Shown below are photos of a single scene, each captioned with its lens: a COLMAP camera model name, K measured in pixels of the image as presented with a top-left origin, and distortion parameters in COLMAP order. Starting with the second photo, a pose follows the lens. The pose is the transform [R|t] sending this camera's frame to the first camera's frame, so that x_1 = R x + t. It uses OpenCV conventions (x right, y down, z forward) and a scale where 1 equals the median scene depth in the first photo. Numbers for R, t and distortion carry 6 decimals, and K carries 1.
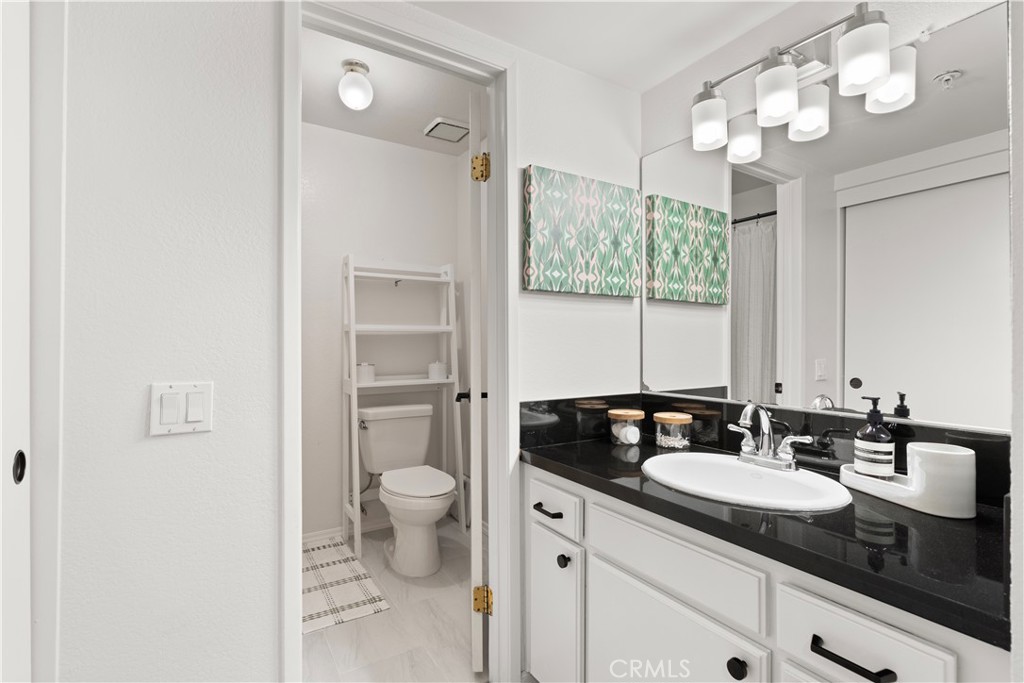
lens RADIAL K [[467.1, 0, 510.3], [0, 467.1, 333.6], [0, 0, 1]] dist [-0.006923, 0.000475]
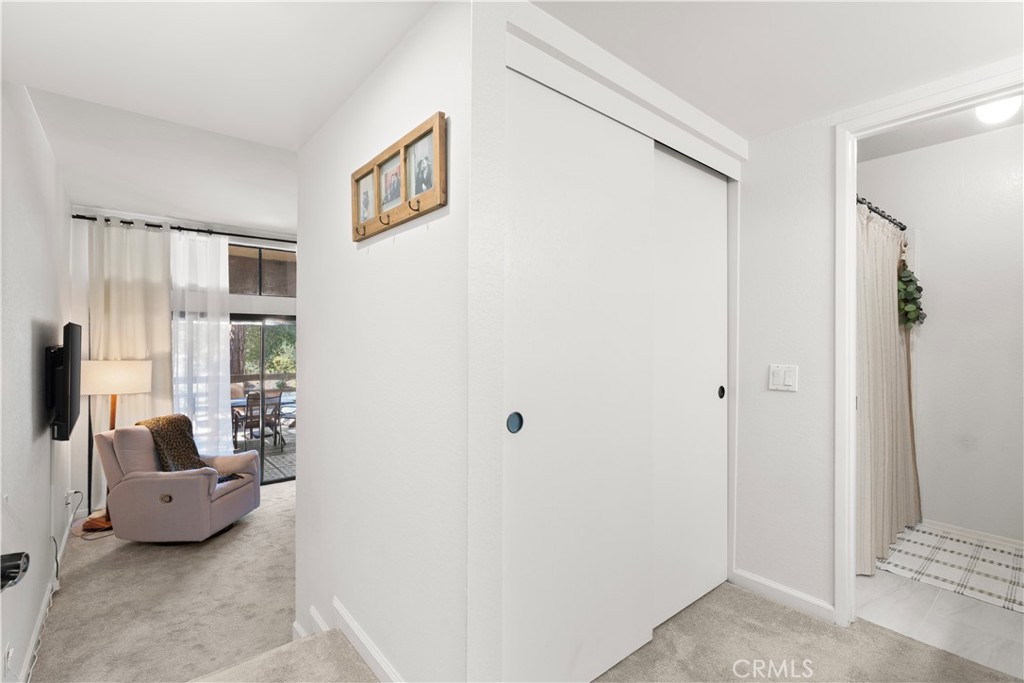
lens RADIAL K [[467.1, 0, 510.2], [0, 467.1, 341.1], [0, 0, 1]] dist [-0.006923, 0.000475]
pose [[0.125395, 0.001058, -0.992106, 0.443820], [0.009720, 0.999950, 0.002295, -0.005778], [0.992059, -0.009931, 0.125379, -0.162107]]
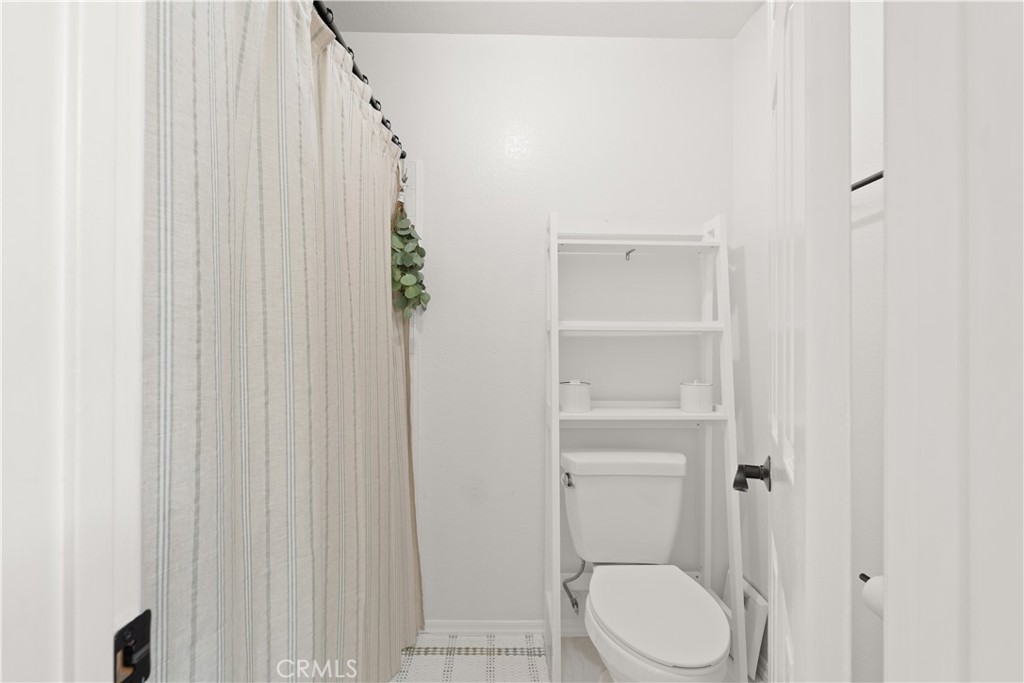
lens RADIAL K [[467.1, 0, 509.8], [0, 467.1, 343.3], [0, 0, 1]] dist [-0.006923, 0.000475]
pose [[0.853033, 0.003640, -0.521844, -0.054511], [0.001524, 0.999954, 0.009466, 0.006461], [0.521855, -0.008870, 0.852988, 0.416276]]
